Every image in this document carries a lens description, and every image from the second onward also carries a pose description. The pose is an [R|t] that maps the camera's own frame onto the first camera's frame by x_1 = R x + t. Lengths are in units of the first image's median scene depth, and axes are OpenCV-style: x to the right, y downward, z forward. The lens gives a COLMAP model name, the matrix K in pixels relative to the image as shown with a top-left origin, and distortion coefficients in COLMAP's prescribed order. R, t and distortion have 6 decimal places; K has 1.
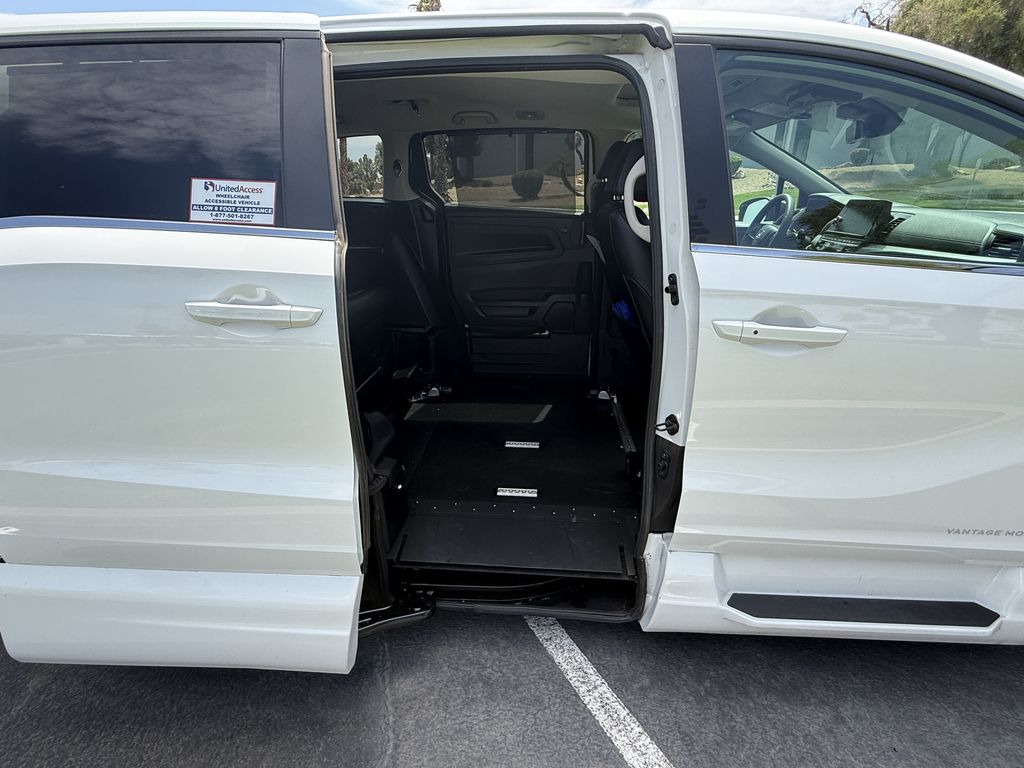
lens RADIAL K [[500.1, 0, 507.8], [0, 500.1, 384.4], [0, 0, 1]] dist [0.001115, -0.000266]
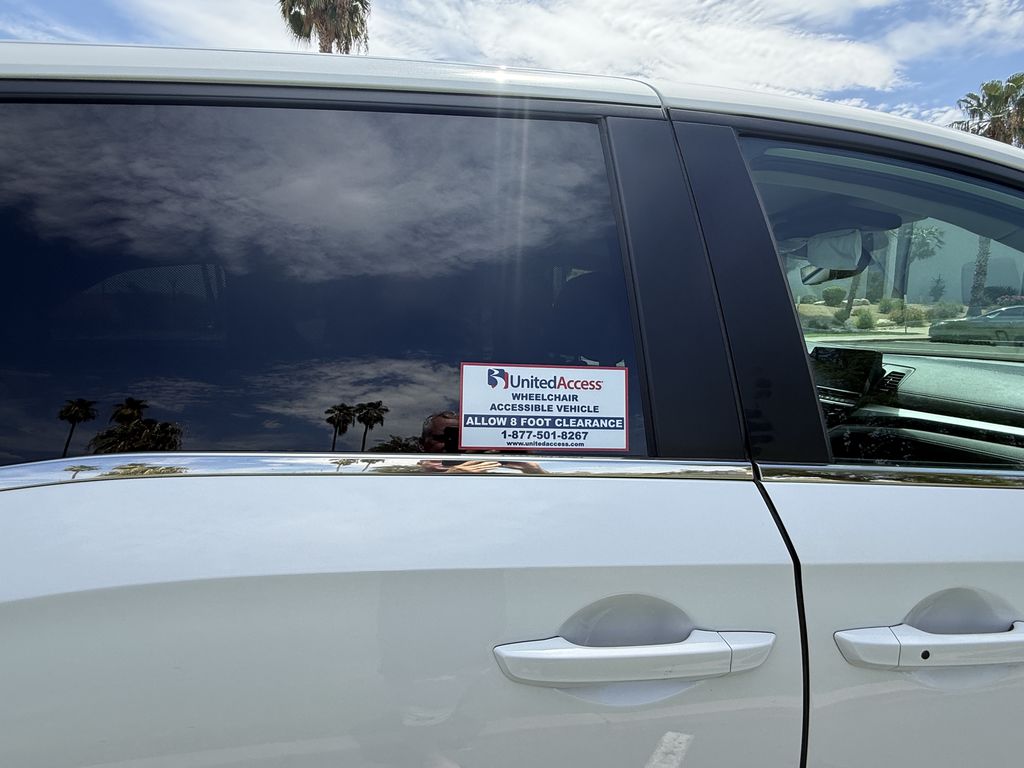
lens RADIAL K [[500.1, 0, 517.0], [0, 500.1, 383.4], [0, 0, 1]] dist [0.001115, -0.000266]
pose [[0.989666, -0.026584, 0.140907, -0.649975], [0.042424, 0.992956, -0.110631, -0.334083], [-0.136974, 0.115465, 0.983822, 0.497792]]
